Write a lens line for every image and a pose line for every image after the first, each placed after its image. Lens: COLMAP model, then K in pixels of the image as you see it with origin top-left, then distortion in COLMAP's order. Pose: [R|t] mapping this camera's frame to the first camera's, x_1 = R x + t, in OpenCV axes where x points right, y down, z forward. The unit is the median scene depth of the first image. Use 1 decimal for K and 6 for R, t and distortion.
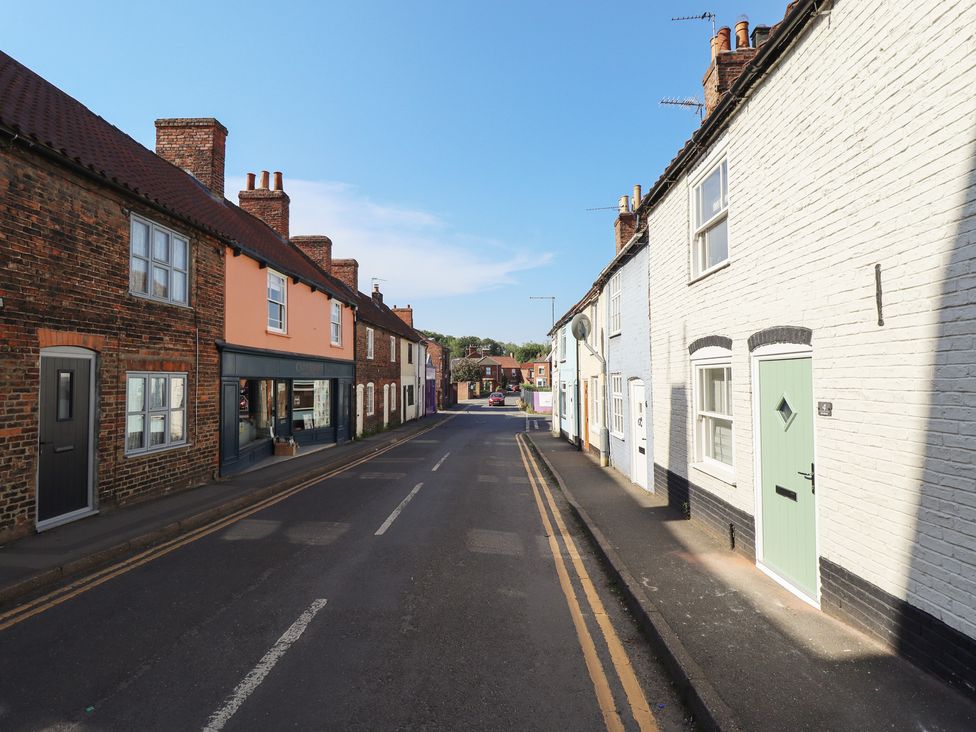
lens RADIAL K [[520.0, 0, 493.5], [0, 520.0, 363.4], [0, 0, 1]] dist [-0.002213, -0.015972]
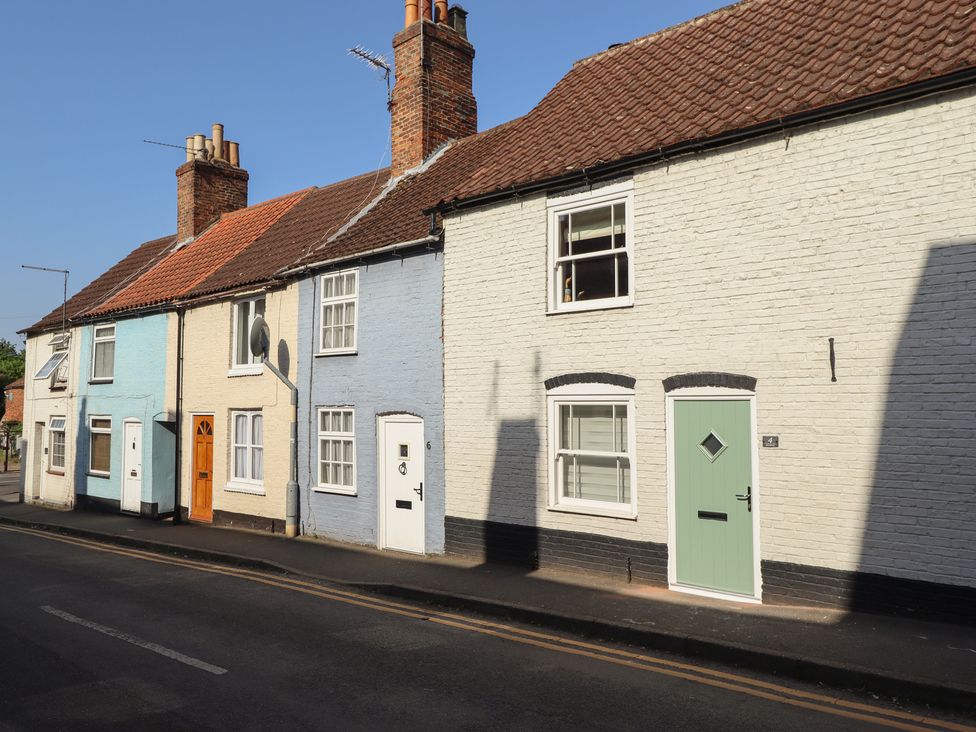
lens RADIAL K [[808.3, 0, 489.3], [0, 808.3, 359.2], [0, 0, 1]] dist [-0.001010, 0.003431]
pose [[0.643132, 0.045976, 0.764373, -1.055747], [-0.024930, 0.998924, -0.039108, -0.015917], [-0.765349, 0.006095, 0.643587, 0.195948]]
